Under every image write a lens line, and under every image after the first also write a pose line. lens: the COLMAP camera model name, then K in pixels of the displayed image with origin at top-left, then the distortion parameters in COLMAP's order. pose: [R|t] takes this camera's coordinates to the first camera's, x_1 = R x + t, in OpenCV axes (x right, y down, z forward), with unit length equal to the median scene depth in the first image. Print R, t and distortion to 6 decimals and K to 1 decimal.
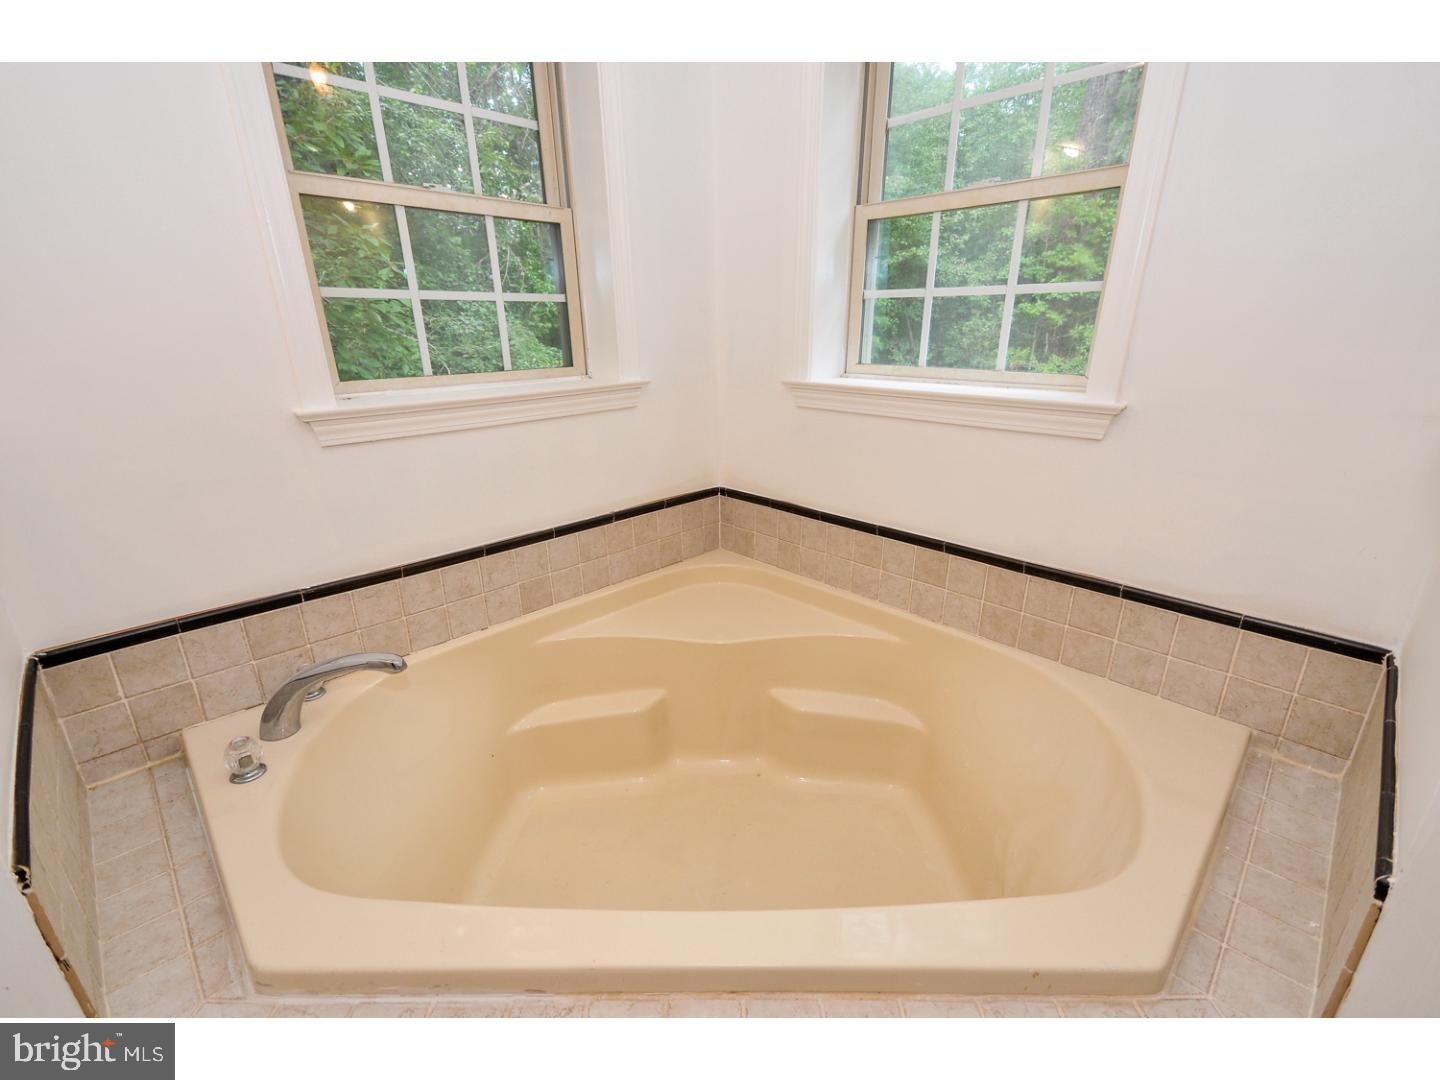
lens RADIAL K [[628.3, 0, 730.1], [0, 628.3, 540.6], [0, 0, 1]] dist [0.028204, -0.014159]
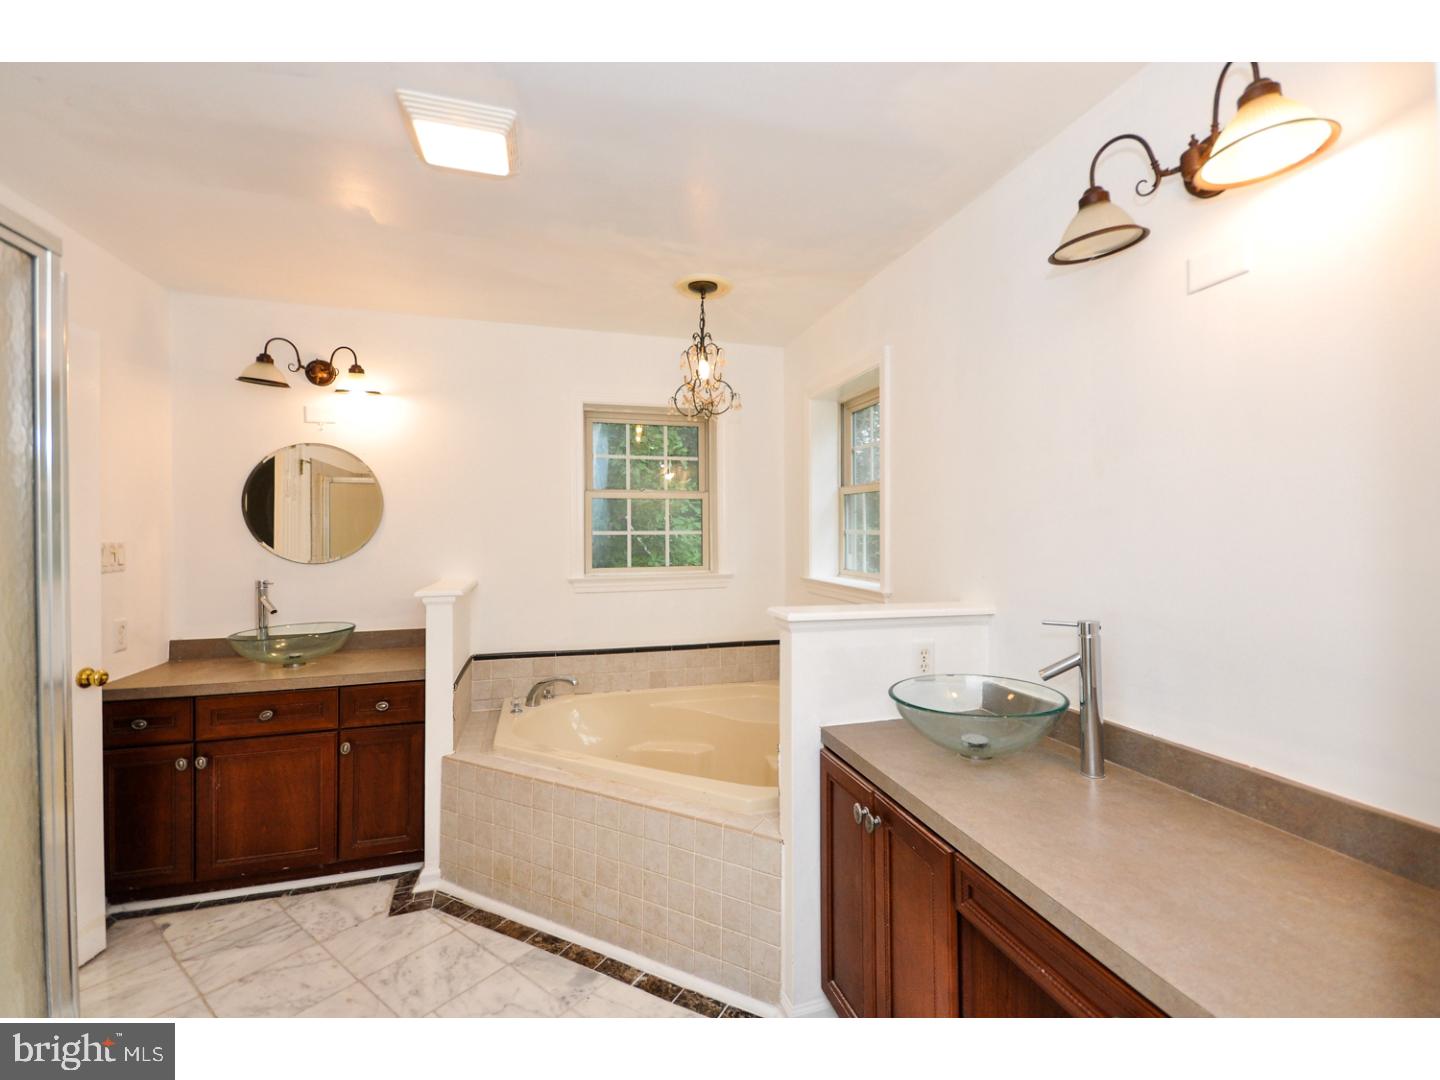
lens RADIAL K [[618.9, 0, 727.6], [0, 618.9, 532.9], [0, 0, 1]] dist [0.008935, -0.000762]
pose [[0.874696, 0.005575, -0.484640, 0.809122], [-0.164539, 0.943965, -0.286108, 0.174932], [0.455888, 0.329999, 0.826599, -0.619591]]
